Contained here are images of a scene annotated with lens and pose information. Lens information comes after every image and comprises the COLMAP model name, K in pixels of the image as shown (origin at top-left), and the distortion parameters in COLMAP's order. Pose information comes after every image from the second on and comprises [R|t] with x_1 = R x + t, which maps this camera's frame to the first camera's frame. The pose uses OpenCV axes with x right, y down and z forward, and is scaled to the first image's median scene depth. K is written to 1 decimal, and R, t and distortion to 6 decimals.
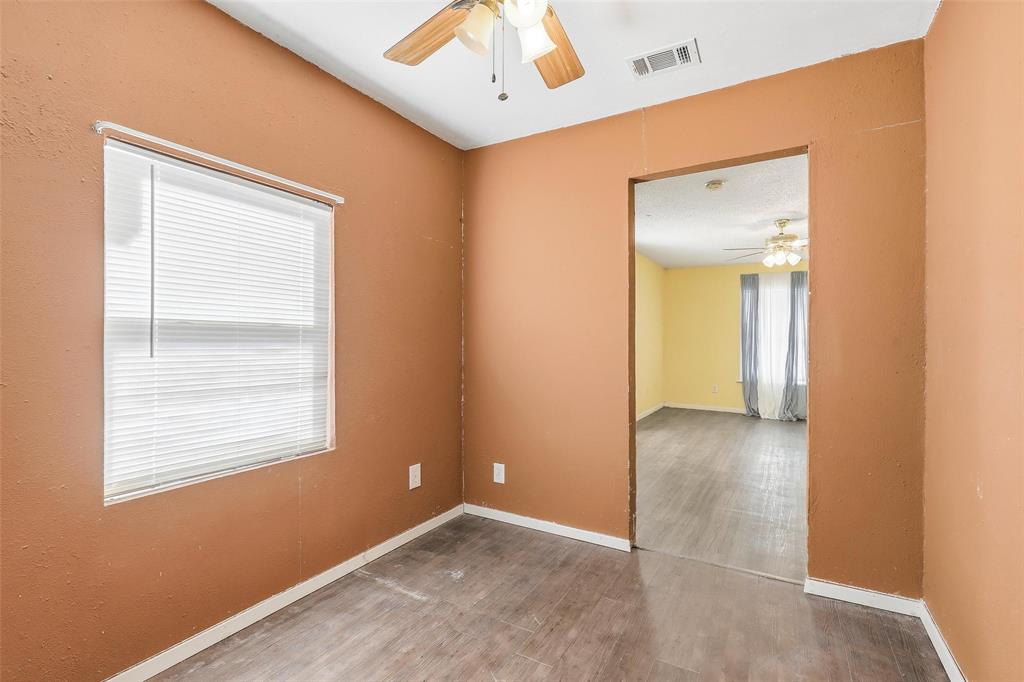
lens RADIAL K [[469.6, 0, 511.5], [0, 469.6, 345.0], [0, 0, 1]] dist [0.001184, 0.000255]
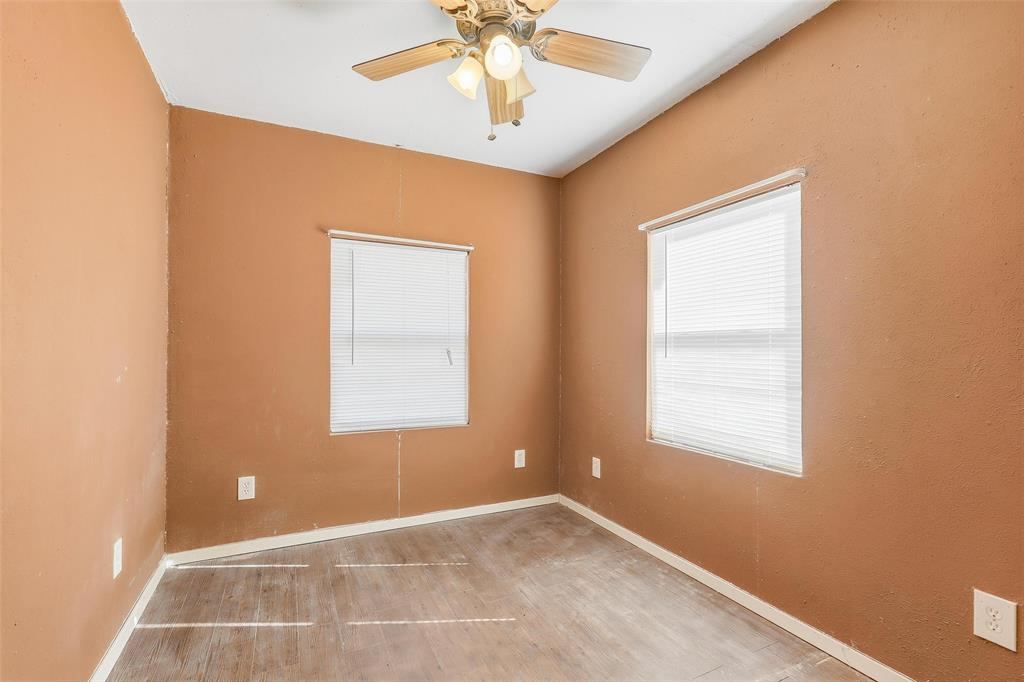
lens RADIAL K [[469.6, 0, 510.9], [0, 469.6, 342.2], [0, 0, 1]] dist [0.001184, 0.000255]
pose [[-0.560047, -0.009328, -0.828408, 0.646833], [0.001378, 0.999925, -0.012191, -0.005165], [0.828460, -0.007970, -0.559992, 1.144524]]
